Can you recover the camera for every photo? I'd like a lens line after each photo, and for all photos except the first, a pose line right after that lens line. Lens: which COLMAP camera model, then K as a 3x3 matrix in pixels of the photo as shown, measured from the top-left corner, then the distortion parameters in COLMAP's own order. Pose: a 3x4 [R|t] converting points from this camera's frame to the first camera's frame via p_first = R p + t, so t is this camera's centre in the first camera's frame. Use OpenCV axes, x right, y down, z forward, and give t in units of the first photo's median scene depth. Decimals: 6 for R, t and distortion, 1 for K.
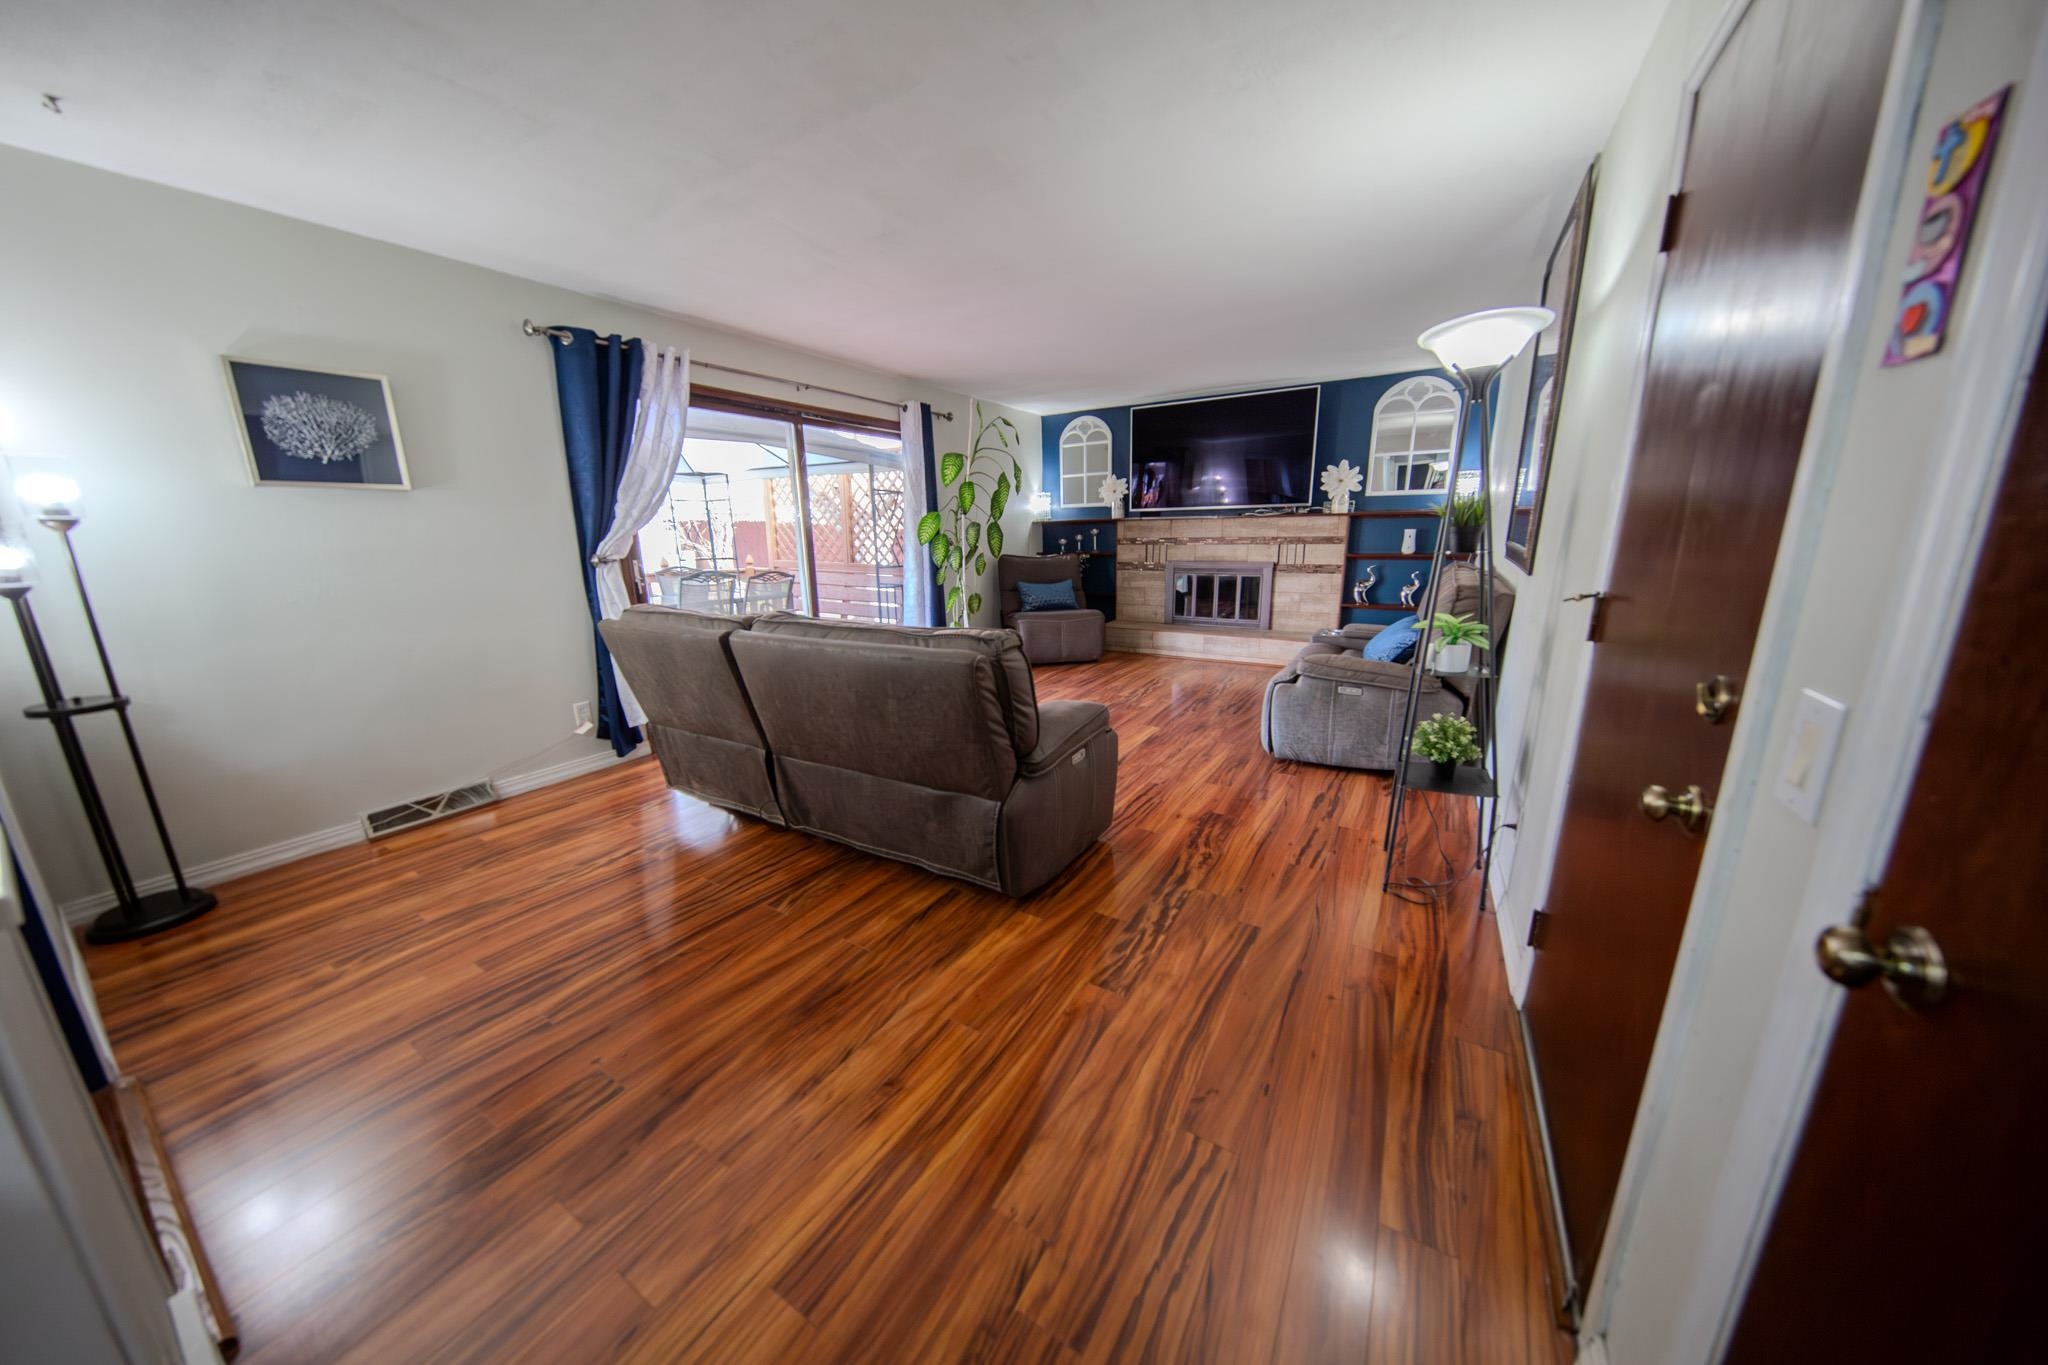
lens RADIAL K [[656.2, 0, 1024.0], [0, 656.2, 682.5], [0, 0, 1]] dist [0.009603, -0.004771]
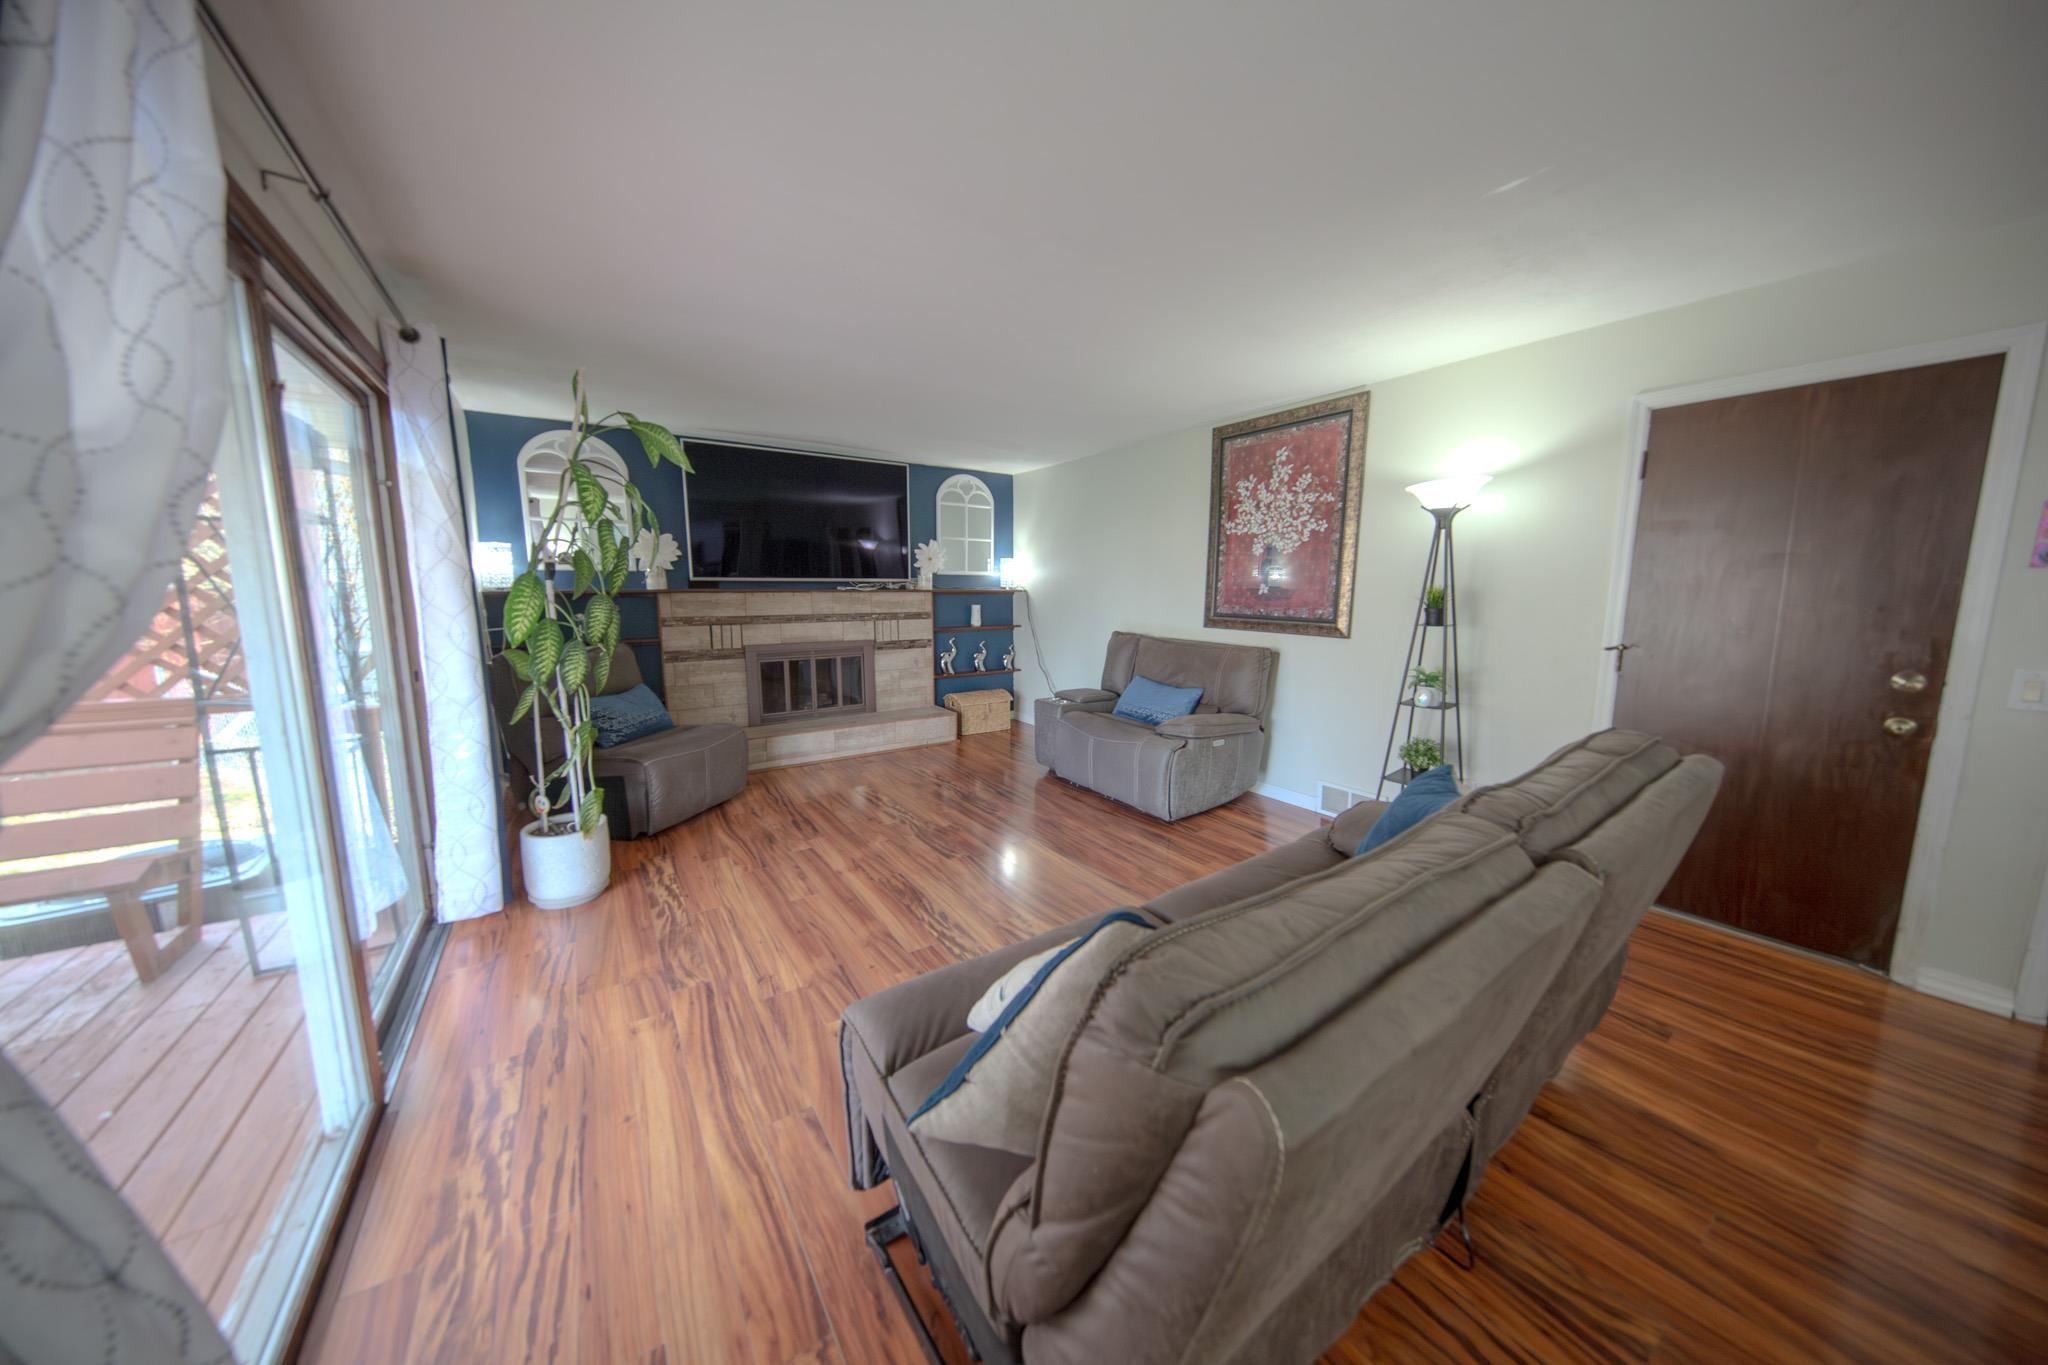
lens RADIAL K [[658.2, 0, 1034.8], [0, 658.2, 673.0], [0, 0, 1]] dist [0.019087, 0.000007]
pose [[0.404031, -0.099519, 0.909316, -0.361394], [0.204408, 0.978750, 0.016295, -0.101173], [-0.891615, 0.179288, 0.415788, 0.400724]]
